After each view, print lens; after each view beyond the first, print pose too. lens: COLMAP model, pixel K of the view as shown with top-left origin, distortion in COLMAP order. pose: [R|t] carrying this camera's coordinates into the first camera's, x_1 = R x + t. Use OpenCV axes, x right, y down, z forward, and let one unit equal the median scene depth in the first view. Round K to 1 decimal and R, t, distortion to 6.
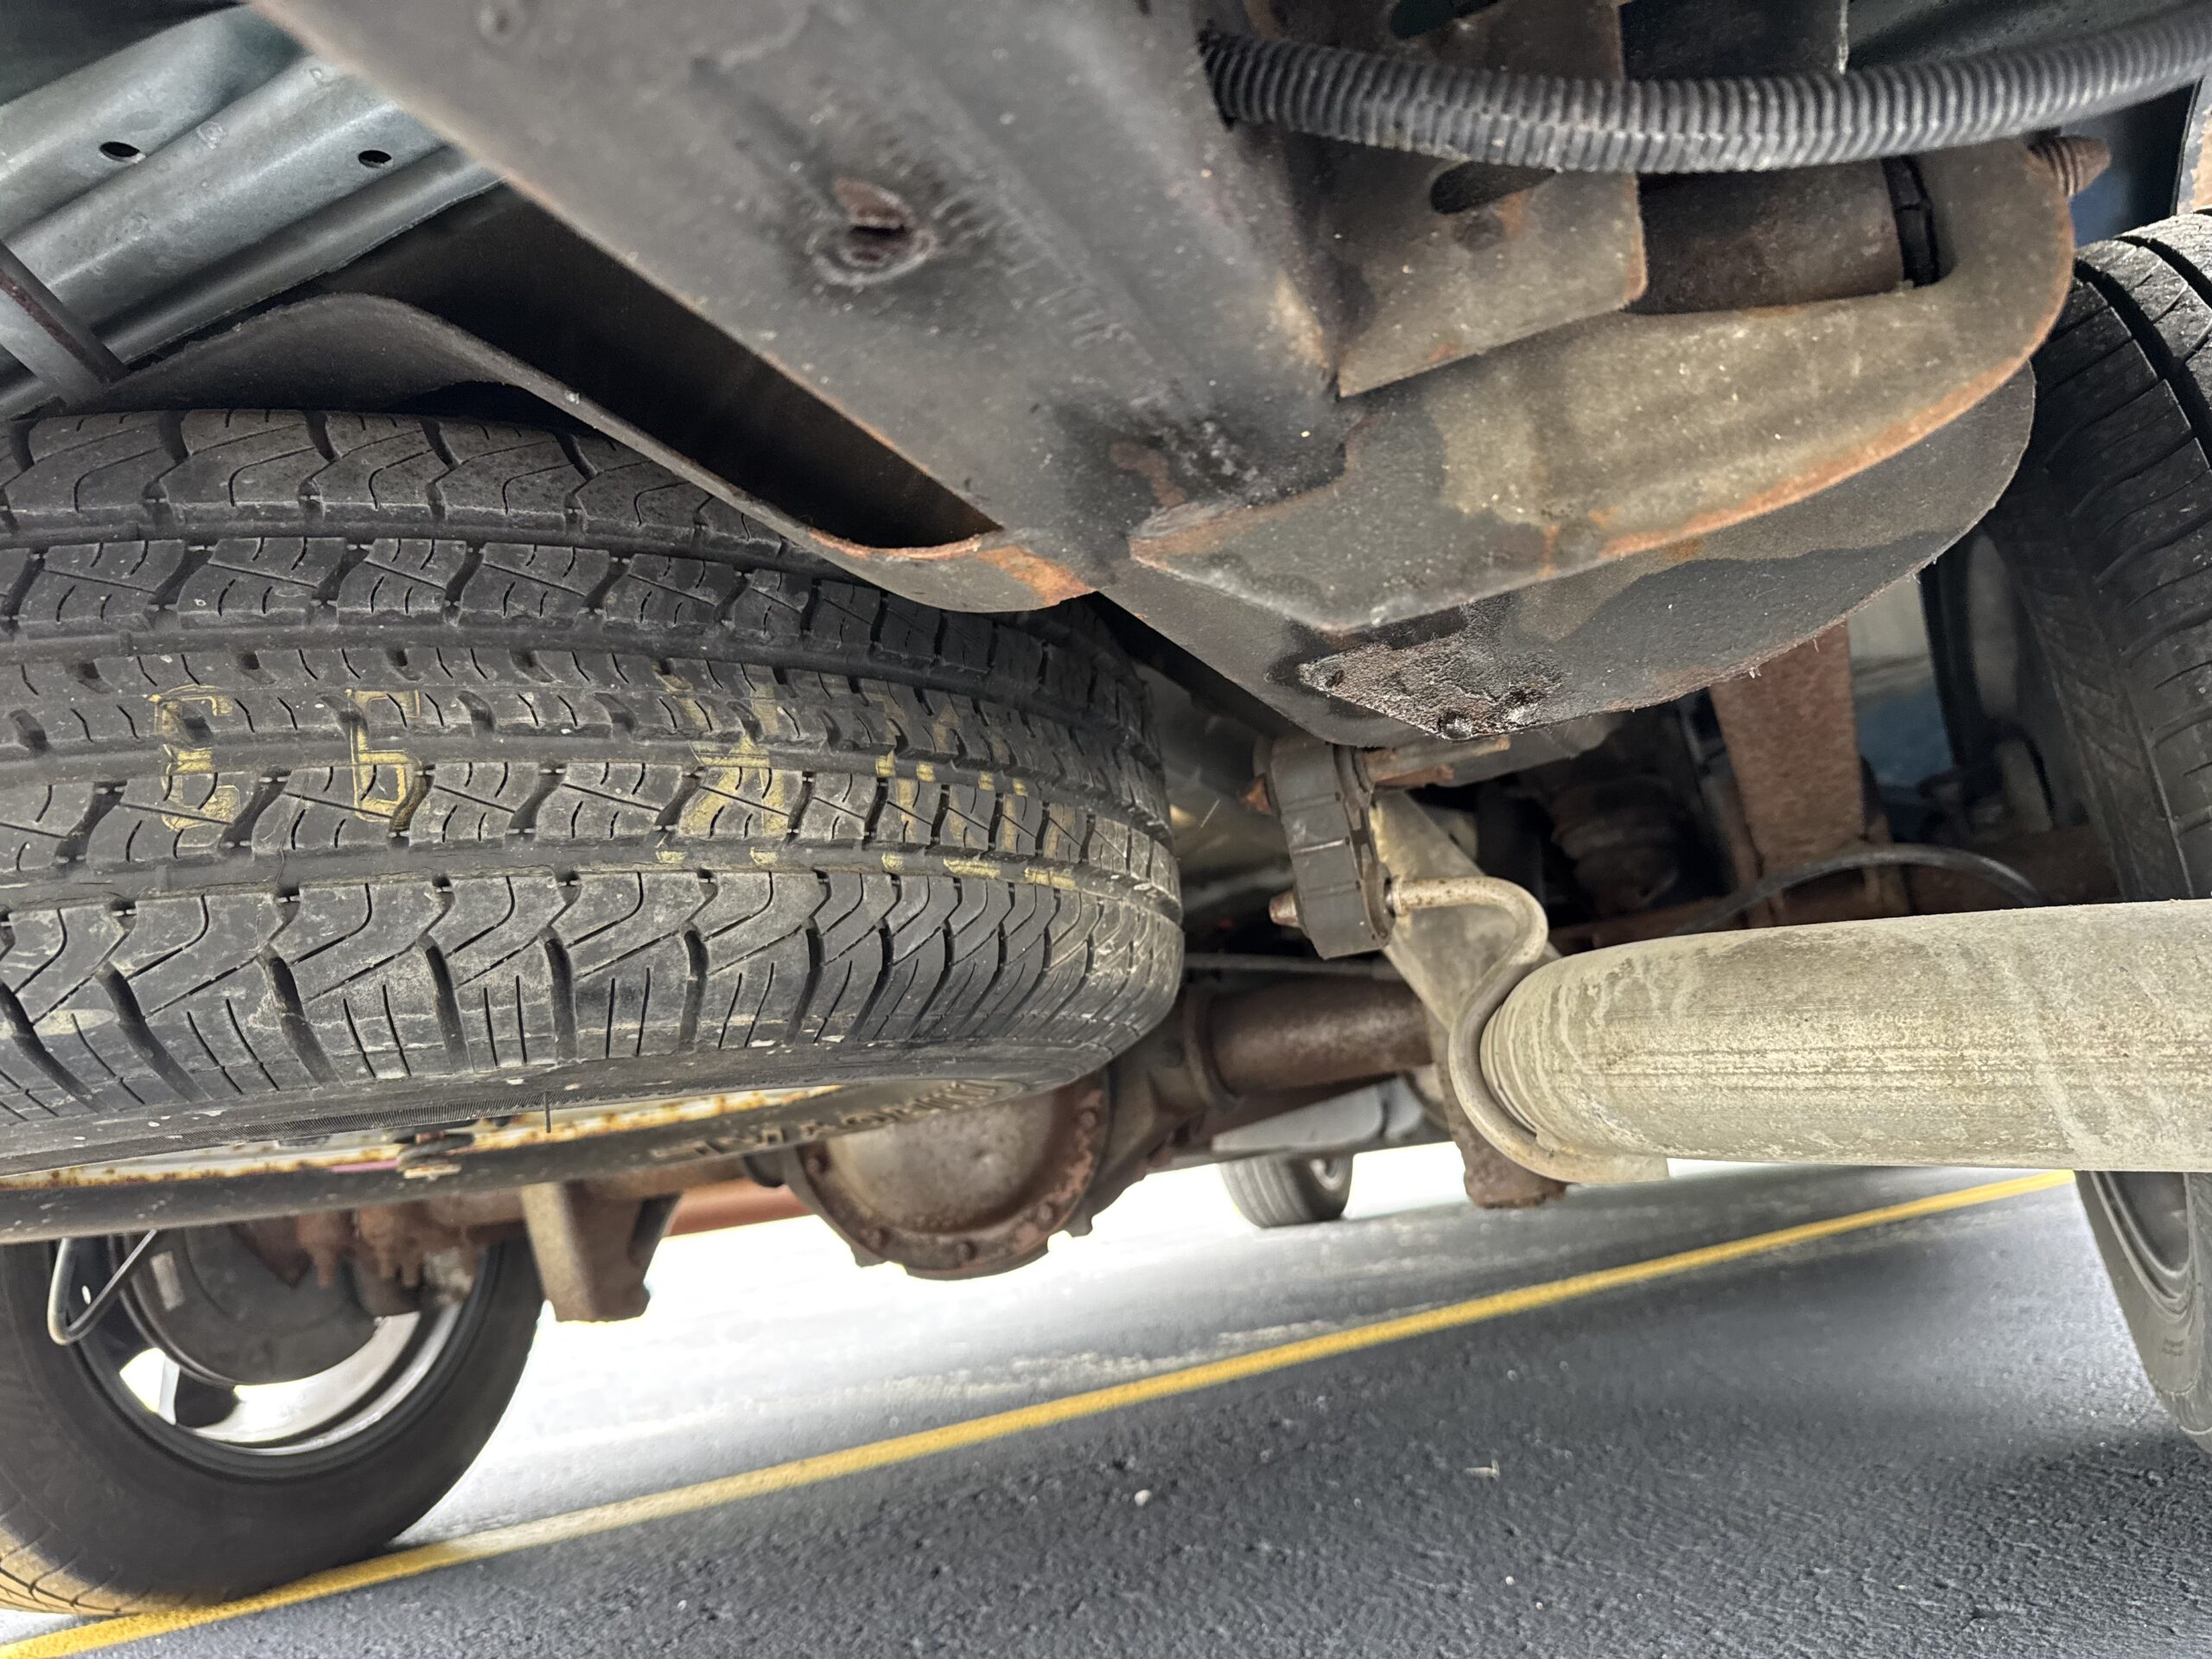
lens RADIAL K [[1557.5, 0, 1096.1], [0, 1557.5, 836.5], [0, 0, 1]] dist [0.035176, -0.041500]
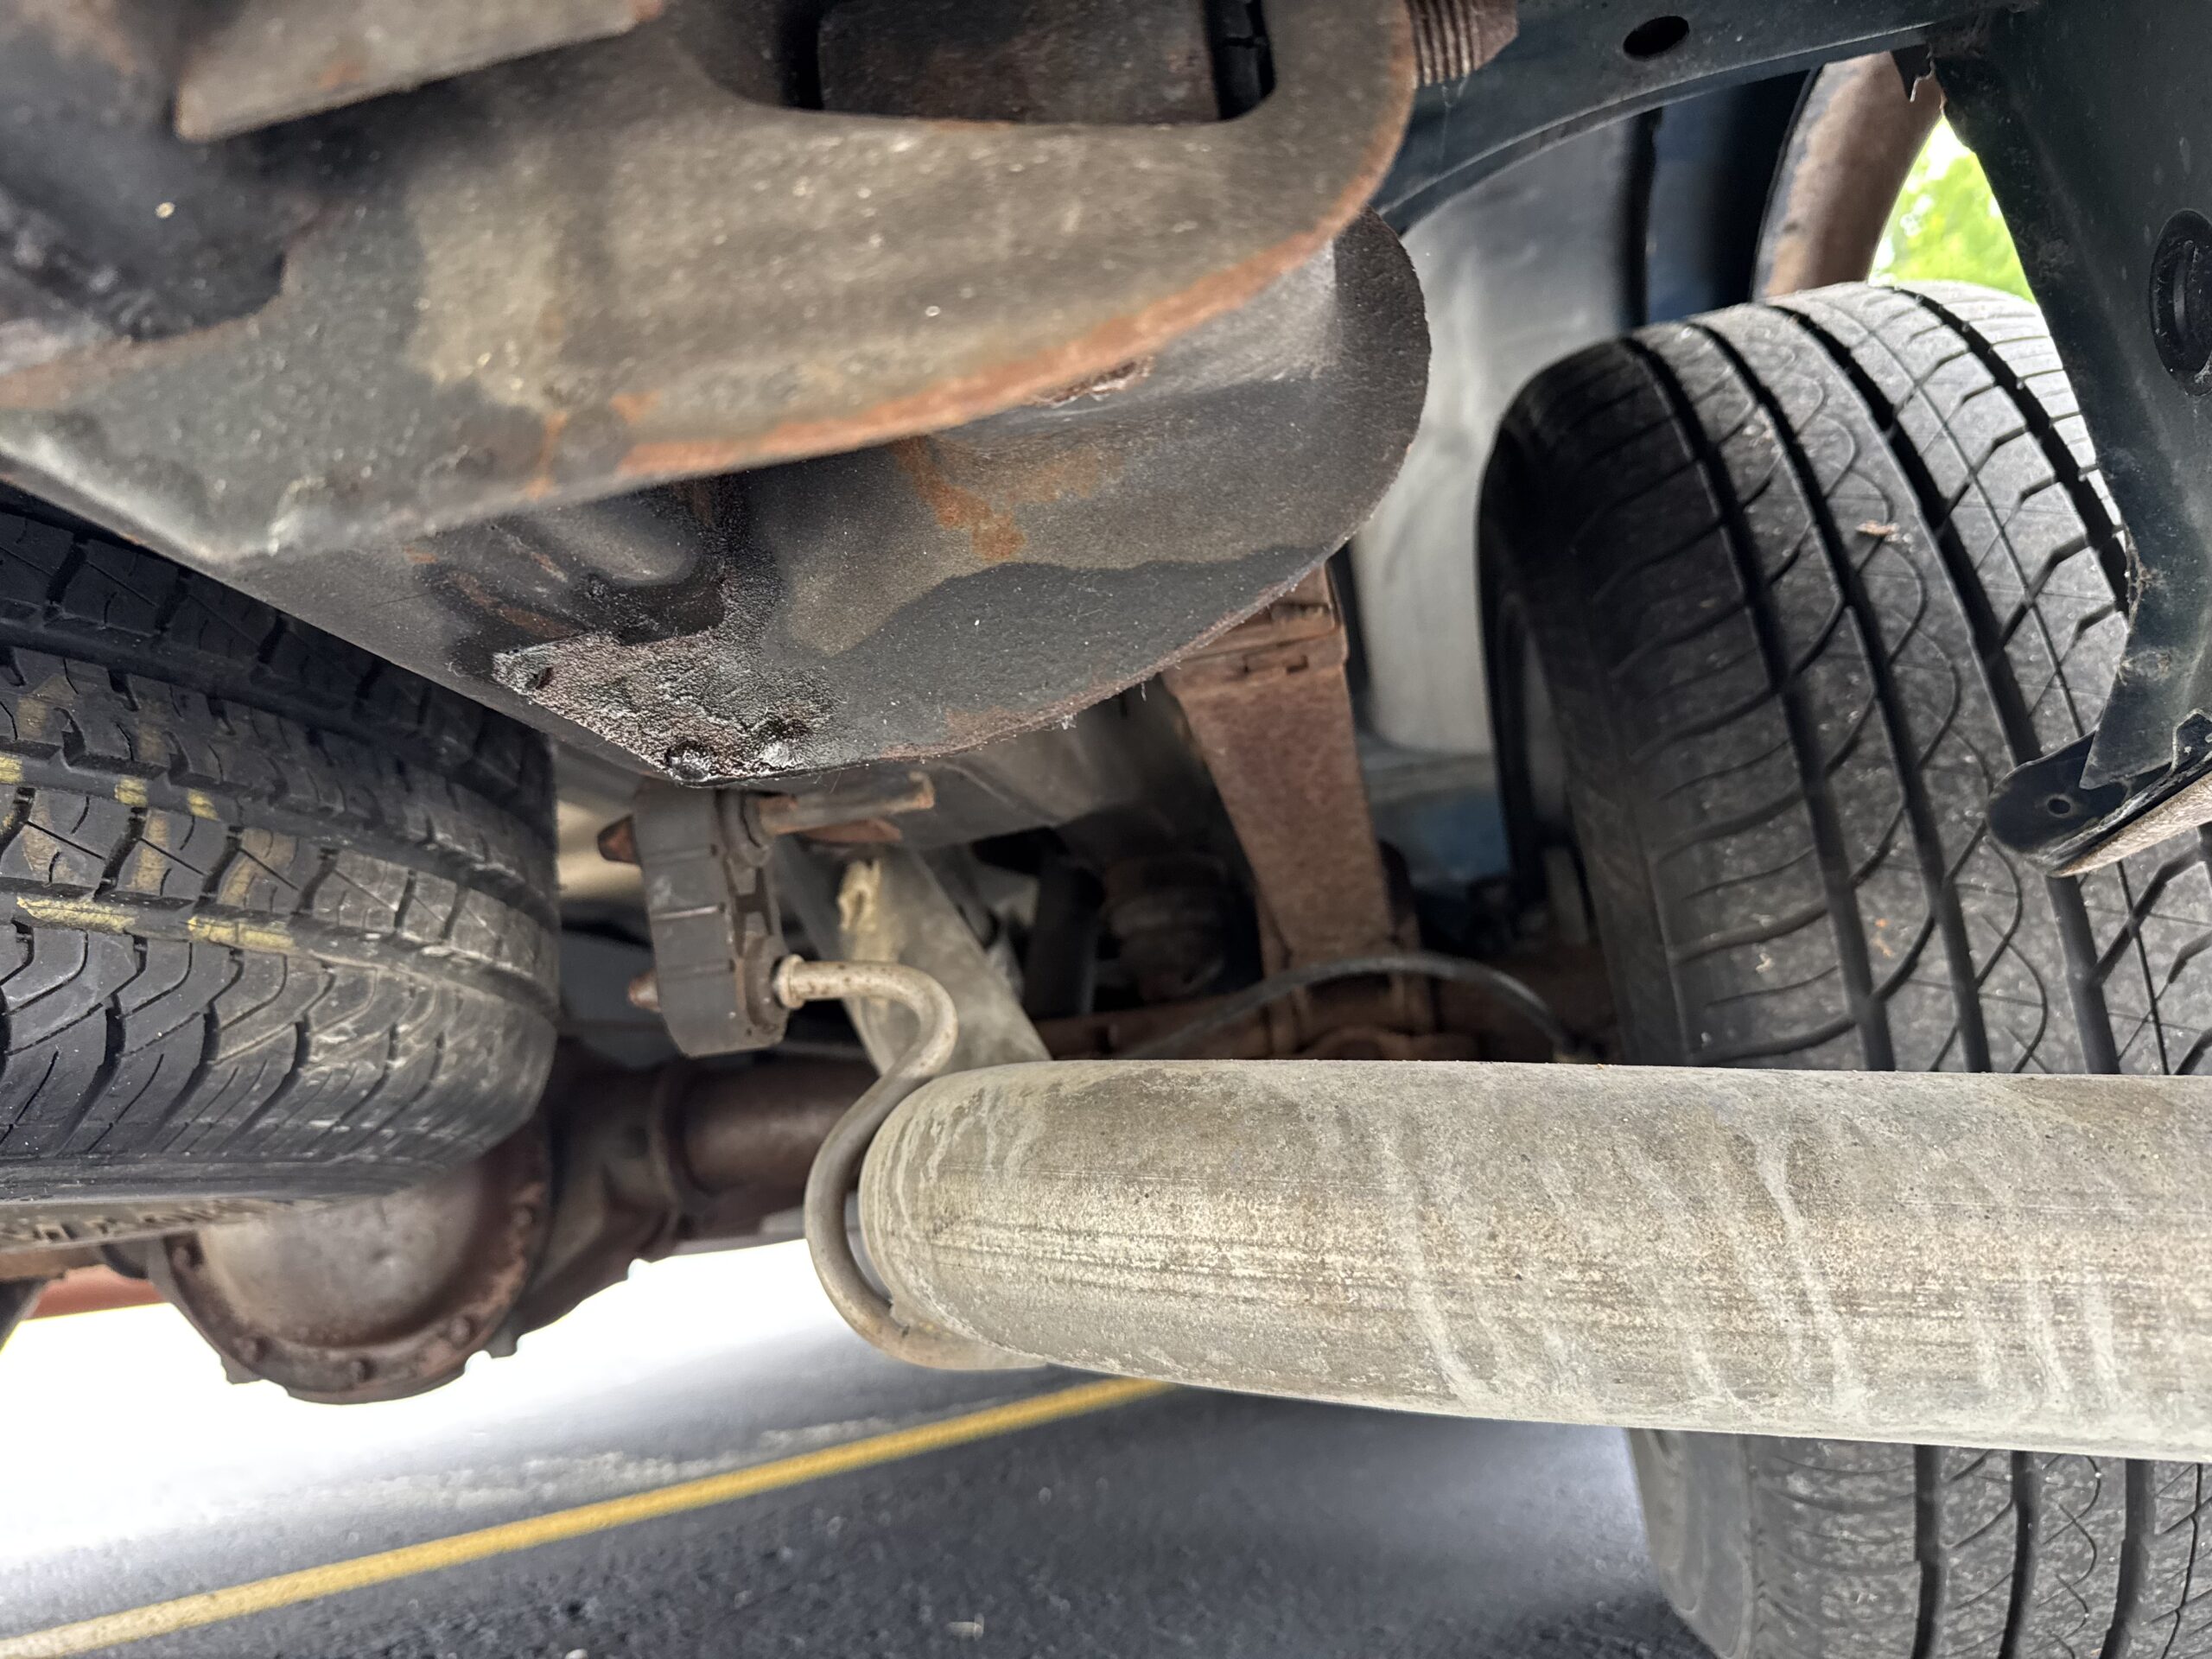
lens RADIAL K [[1651.0, 0, 991.1], [0, 1651.0, 830.1], [0, 0, 1]] dist [0.174086, -0.415112]
pose [[0.982086, 0.076734, 0.172104, 0.226322], [-0.070792, 0.996672, -0.040411, -0.018065], [-0.174633, 0.027503, 0.984249, 0.225560]]
